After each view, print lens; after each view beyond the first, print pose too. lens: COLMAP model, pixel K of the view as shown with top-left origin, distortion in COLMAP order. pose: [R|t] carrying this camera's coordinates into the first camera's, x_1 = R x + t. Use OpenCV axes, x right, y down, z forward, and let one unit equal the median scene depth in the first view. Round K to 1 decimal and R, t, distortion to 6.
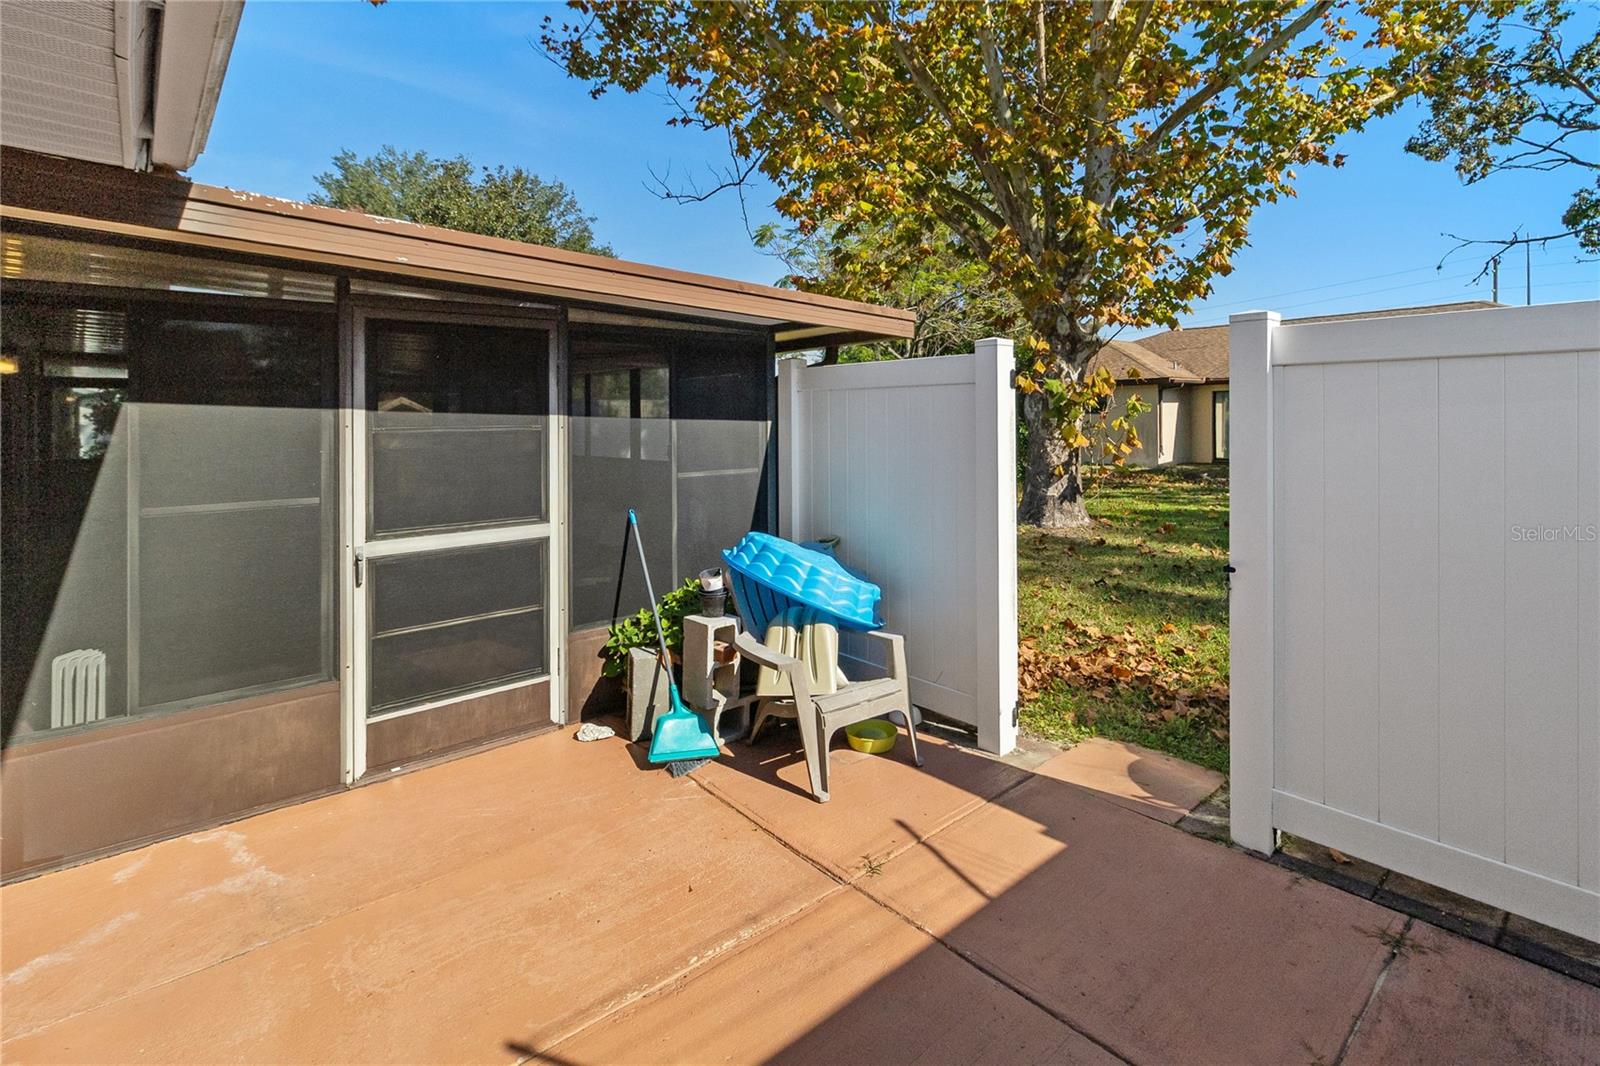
lens RADIAL K [[772.3, 0, 800.7], [0, 772.3, 418.1], [0, 0, 1]] dist [0.003112, 0.000837]
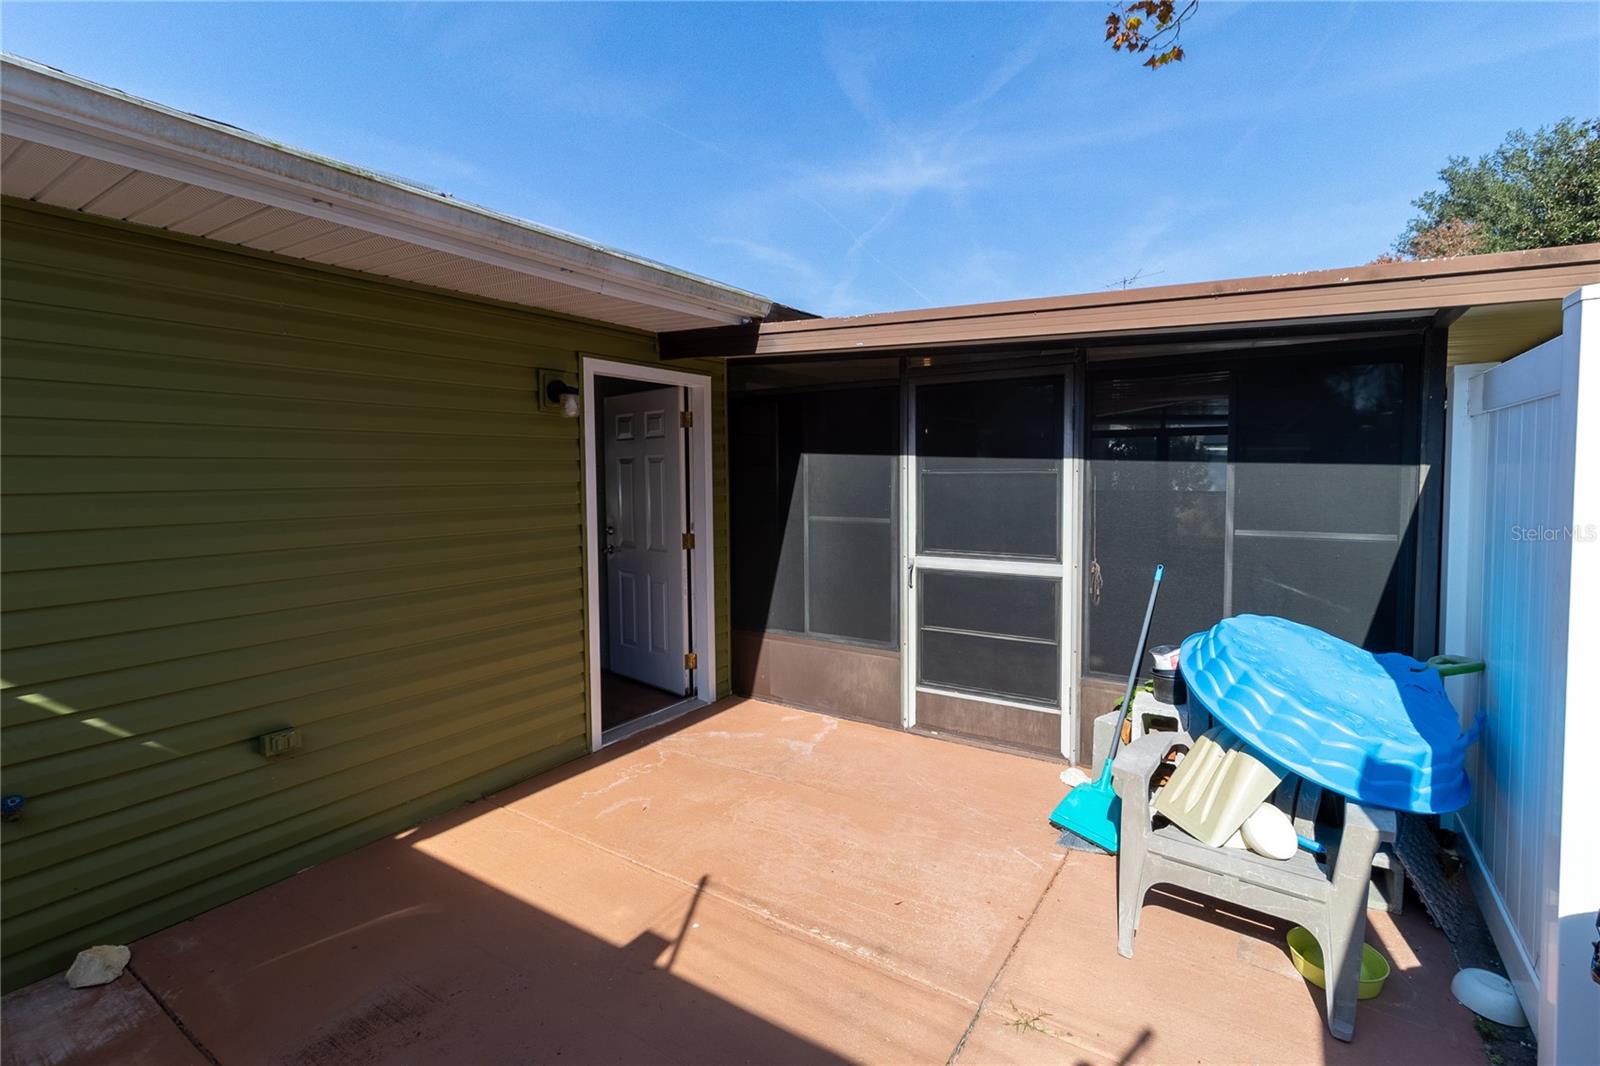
lens RADIAL K [[736.8, 0, 802.1], [0, 736.8, 505.8], [0, 0, 1]] dist [0.003118, 0.000889]
pose [[0.271372, 0.055481, -0.960874, 0.605273], [0.005097, 0.998240, 0.059078, -0.001440], [0.962461, -0.020929, 0.270612, 0.475188]]
